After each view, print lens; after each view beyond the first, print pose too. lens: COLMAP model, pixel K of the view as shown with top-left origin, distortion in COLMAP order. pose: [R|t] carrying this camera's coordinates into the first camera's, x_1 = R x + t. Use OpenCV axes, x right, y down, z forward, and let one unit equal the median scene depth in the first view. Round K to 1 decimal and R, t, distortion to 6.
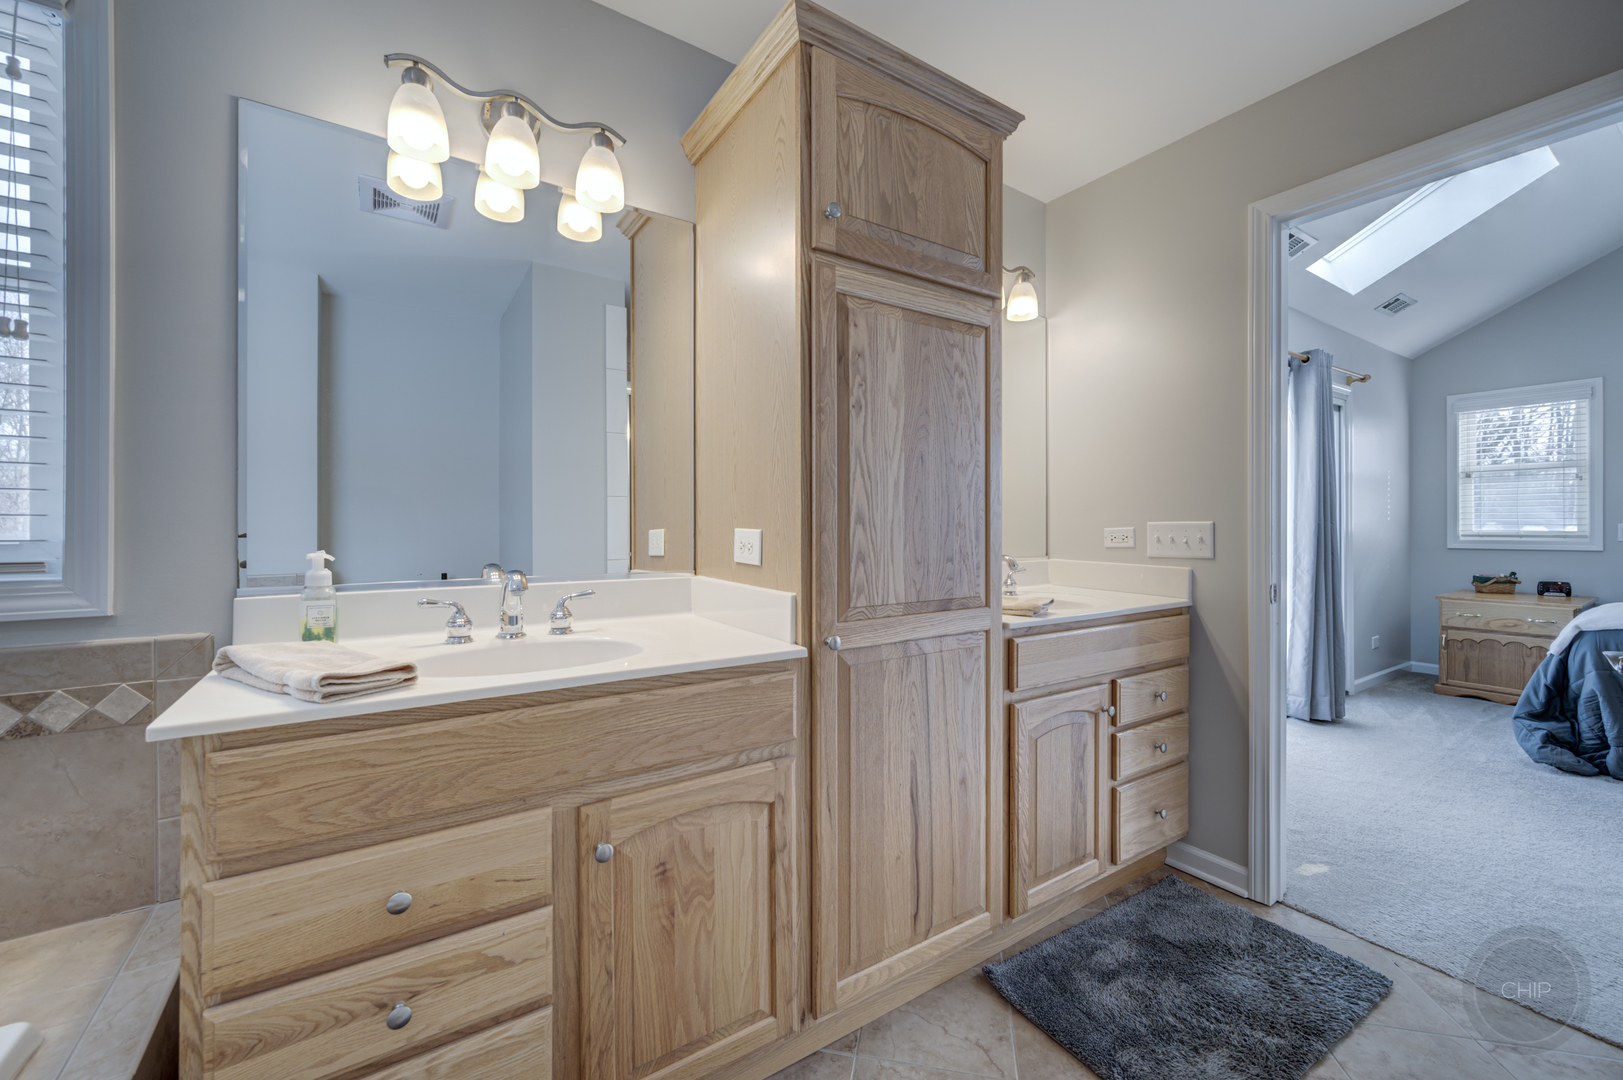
lens RADIAL K [[646.5, 0, 817.2], [0, 646.5, 523.2], [0, 0, 1]] dist [0.000237, 0.000404]
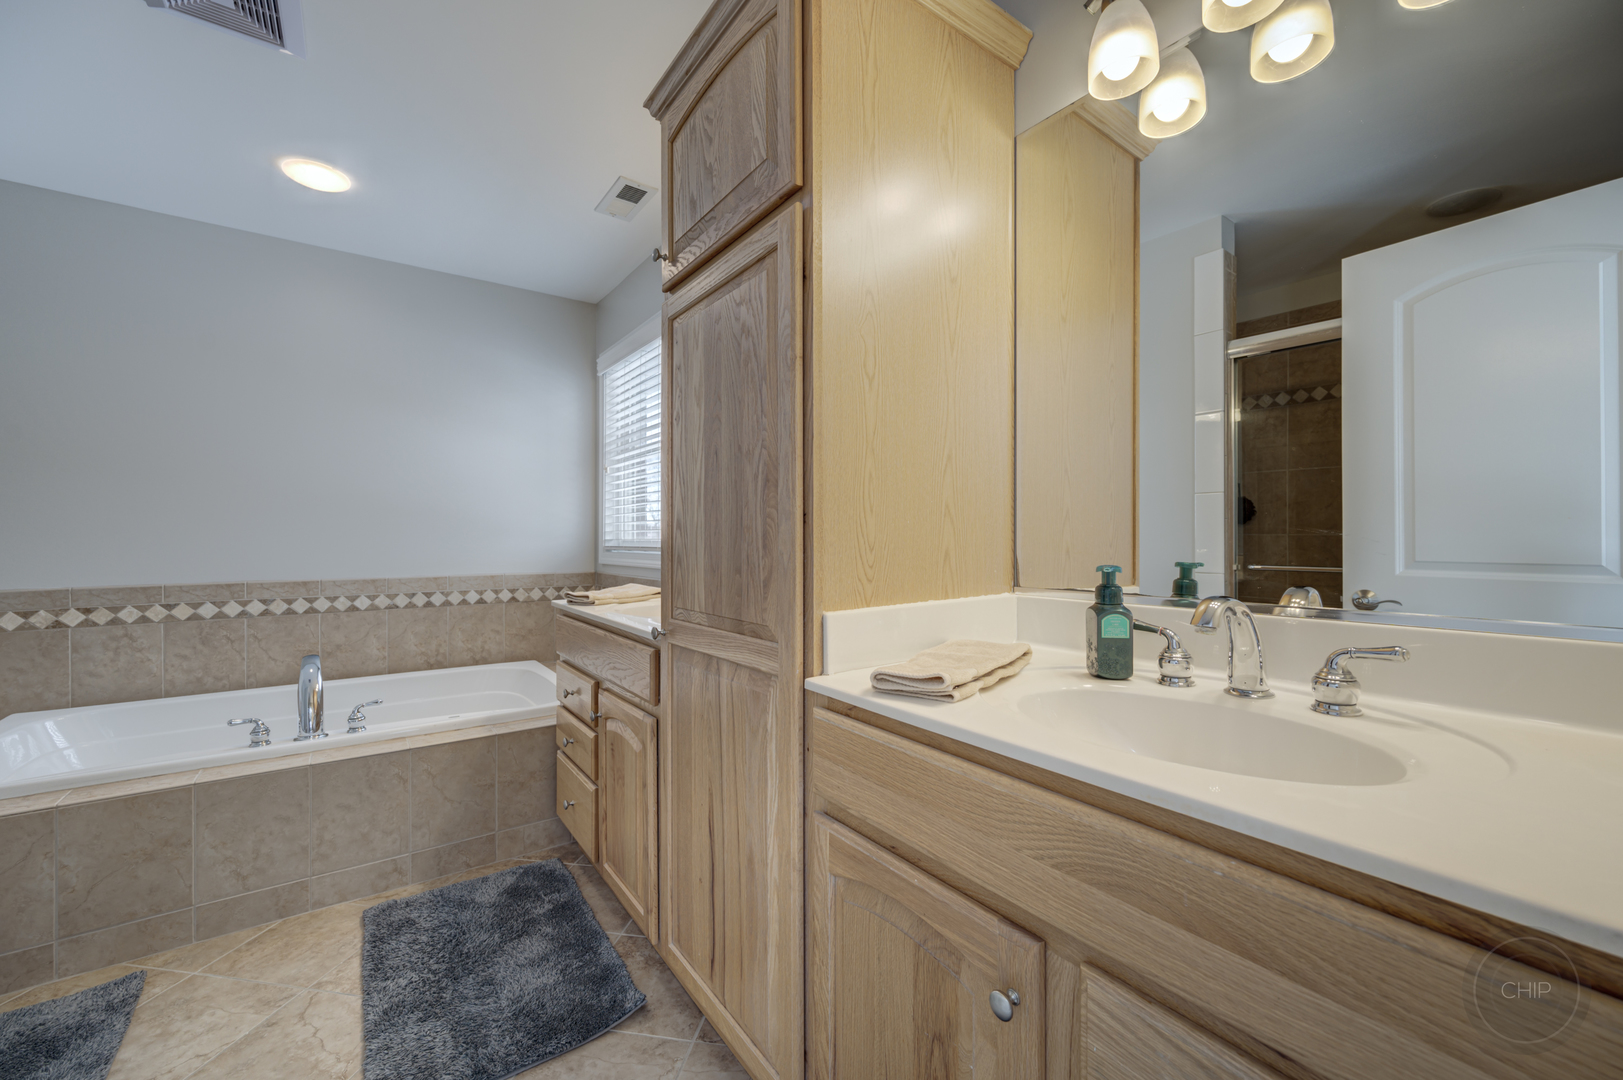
lens RADIAL K [[646.5, 0, 814.0], [0, 646.5, 543.1], [0, 0, 1]] dist [0.000237, 0.000404]
pose [[0.038347, 0.003678, -0.999258, 1.056797], [-0.003718, 0.999987, 0.003538, 0.019298], [0.999258, 0.003580, 0.038360, 1.104936]]
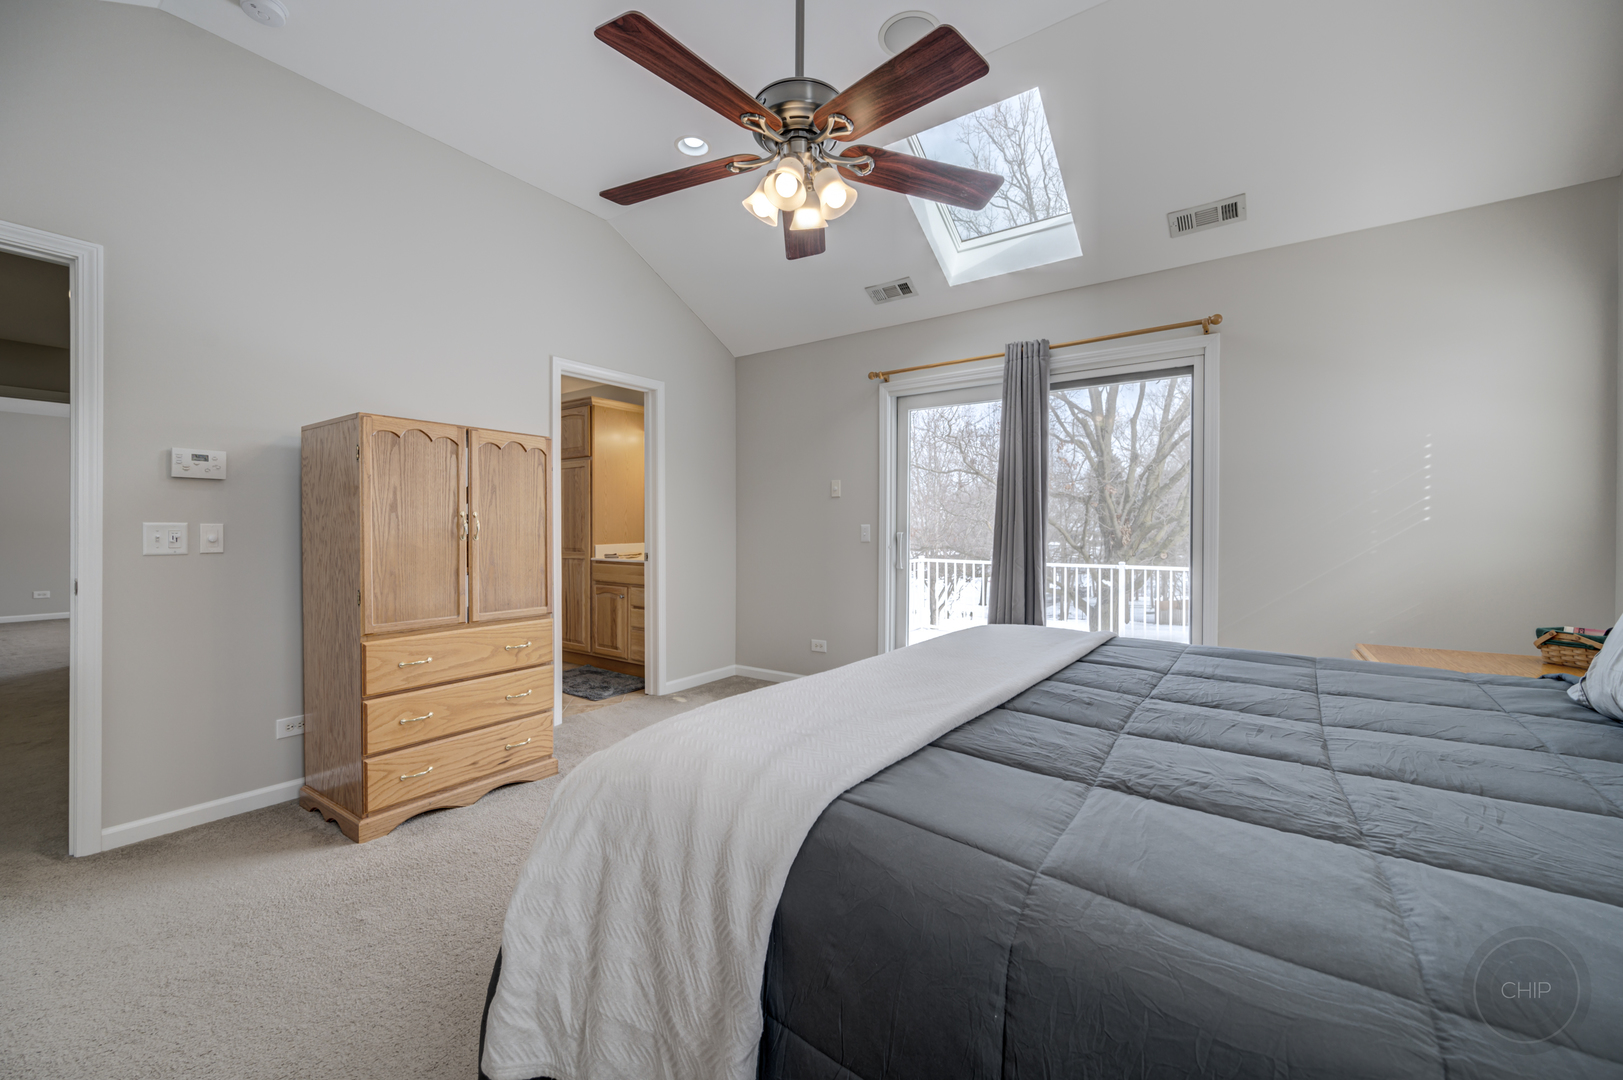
lens RADIAL K [[646.5, 0, 811.4], [0, 646.5, 534.6], [0, 0, 1]] dist [0.000237, 0.000404]
pose [[0.348613, 0.009336, -0.937220, 4.091407], [-0.004129, 0.999956, 0.008425, 0.007075], [0.937258, 0.000933, 0.348636, 1.018972]]
